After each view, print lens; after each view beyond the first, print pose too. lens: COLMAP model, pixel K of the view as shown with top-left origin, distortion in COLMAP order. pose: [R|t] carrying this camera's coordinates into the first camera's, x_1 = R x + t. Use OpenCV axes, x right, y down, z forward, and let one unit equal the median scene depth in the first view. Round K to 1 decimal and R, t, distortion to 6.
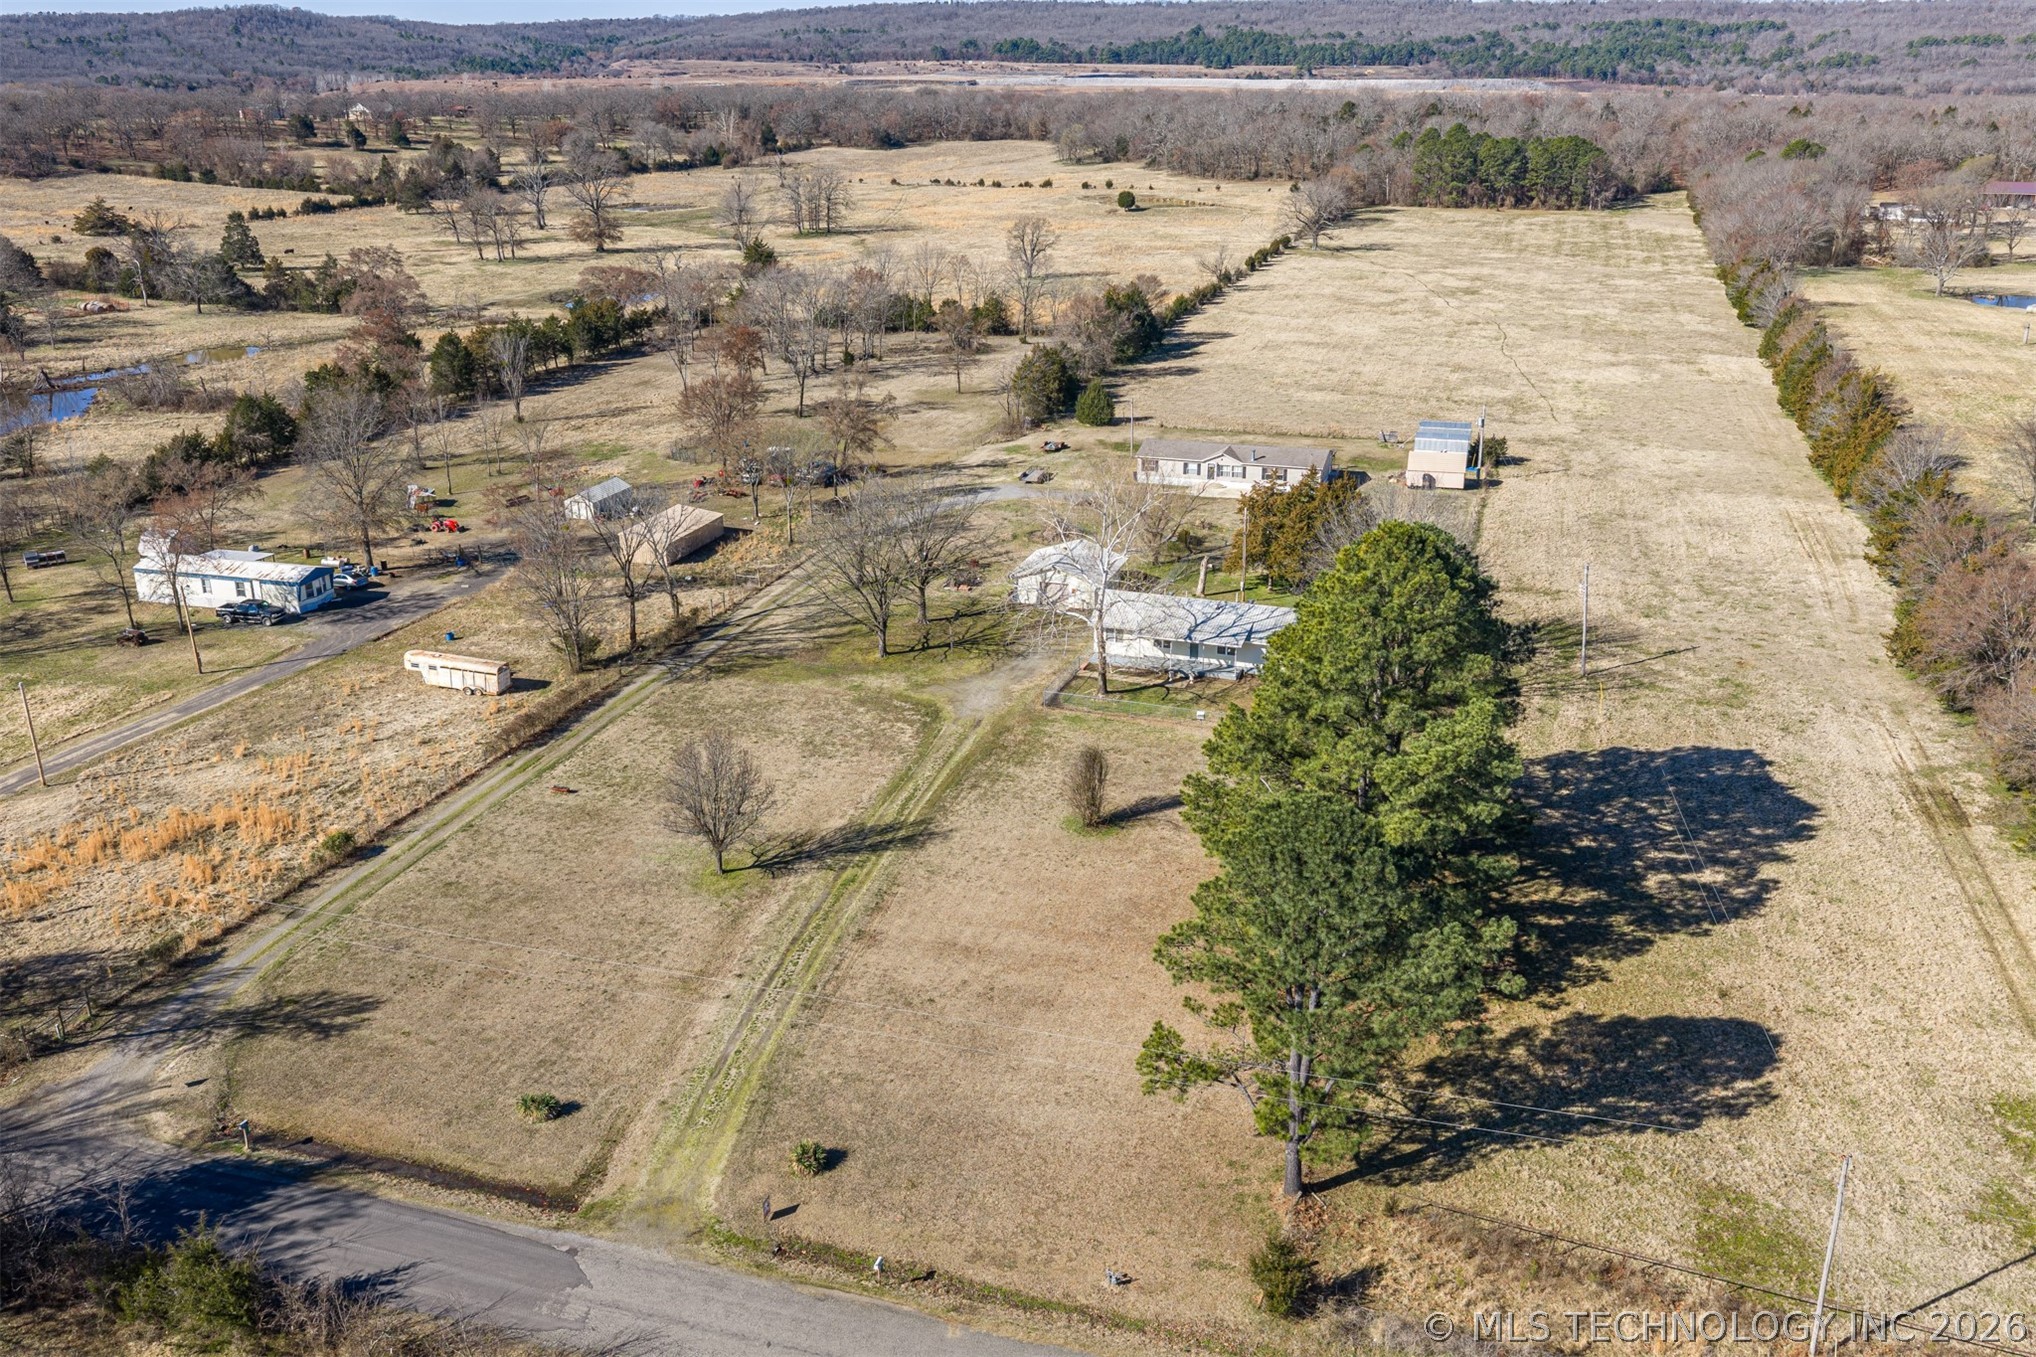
lens RADIAL K [[1683.4, 0, 1018.0], [0, 1683.4, 678.5], [0, 0, 1]] dist [0.011369, -0.020761]
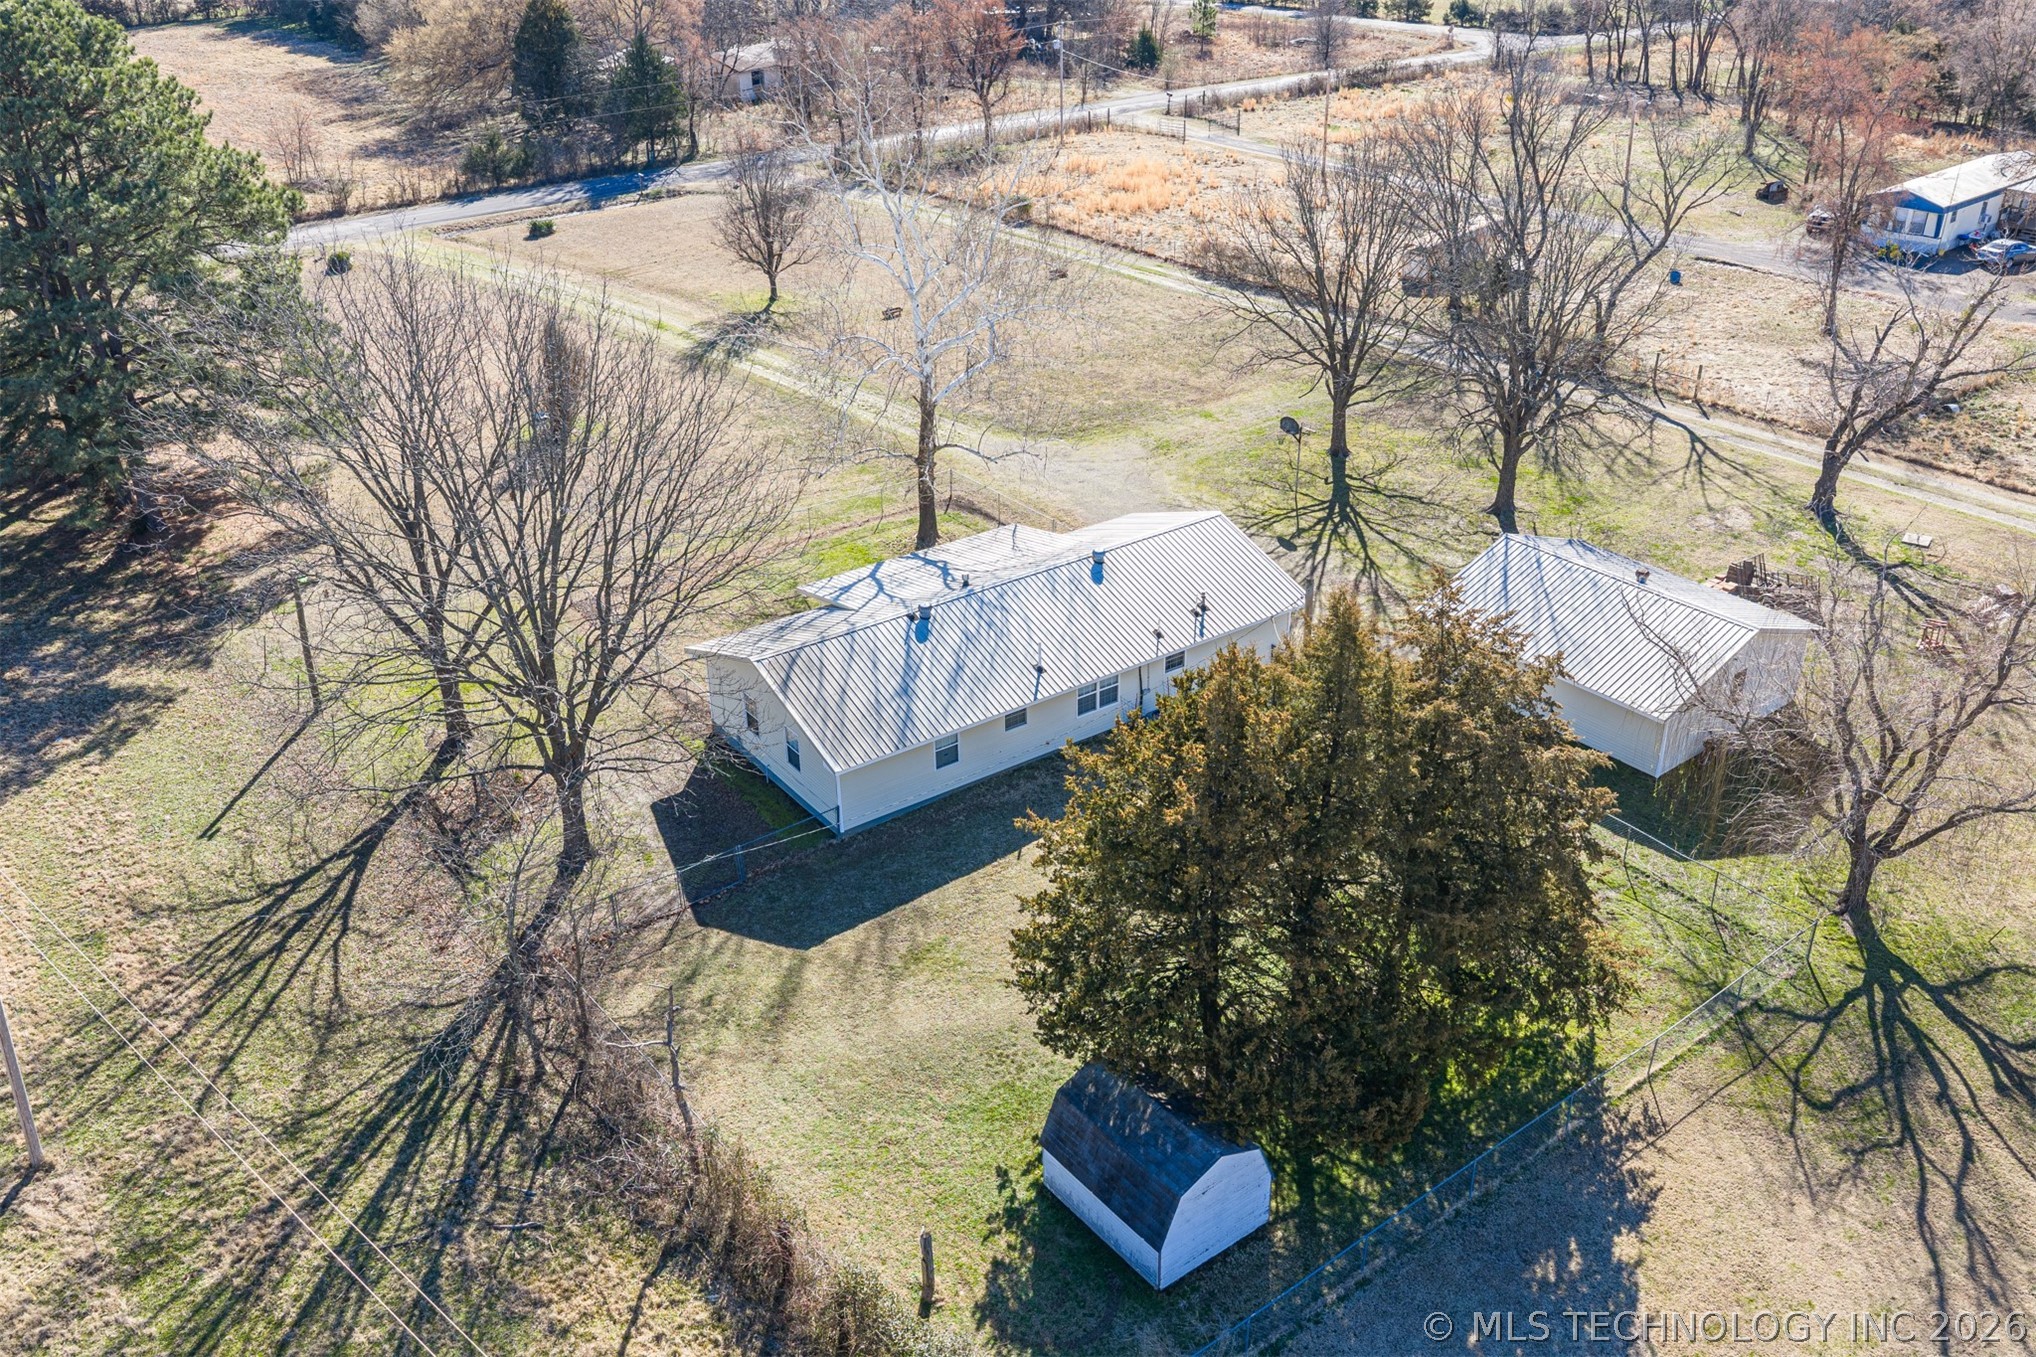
lens RADIAL K [[1680.0, 0, 997.6], [0, 1680.0, 717.6], [0, 0, 1]] dist [-0.006464, -0.018927]
pose [[-0.566759, 0.413858, -0.712394, 0.279251], [-0.261843, 0.729366, 0.632032, -0.183726], [0.781167, 0.544745, -0.305009, 0.780563]]
